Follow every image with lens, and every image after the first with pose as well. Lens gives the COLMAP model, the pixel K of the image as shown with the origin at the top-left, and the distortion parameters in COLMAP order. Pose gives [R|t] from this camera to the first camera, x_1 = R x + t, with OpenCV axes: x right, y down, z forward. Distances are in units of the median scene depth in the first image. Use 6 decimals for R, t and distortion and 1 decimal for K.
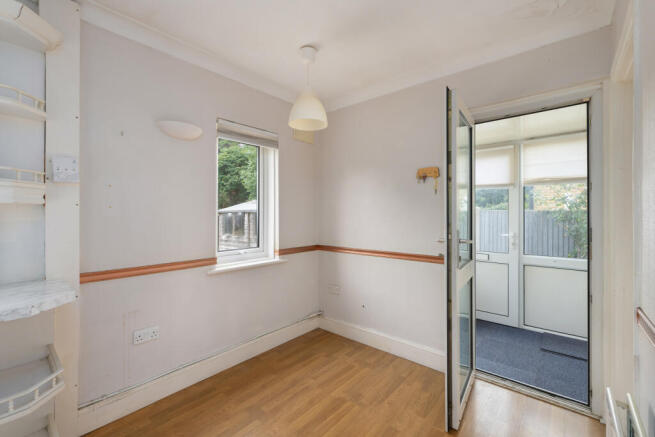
lens RADIAL K [[269.9, 0, 329.0], [0, 269.9, 214.4], [0, 0, 1]] dist [0.000588, 0.000064]
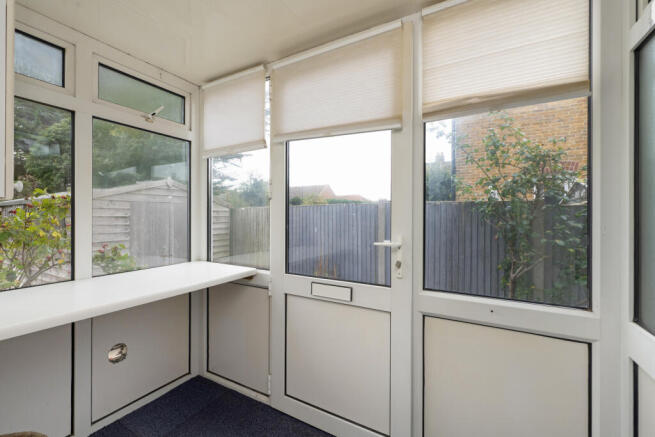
lens RADIAL K [[269.9, 0, 329.0], [0, 269.9, 214.4], [0, 0, 1]] dist [0.000588, 0.000064]
pose [[0.980517, 0.008667, 0.196245, 0.353620], [-0.008238, 0.999962, -0.003005, 0.023966], [-0.196263, 0.001330, 0.980550, 0.441560]]
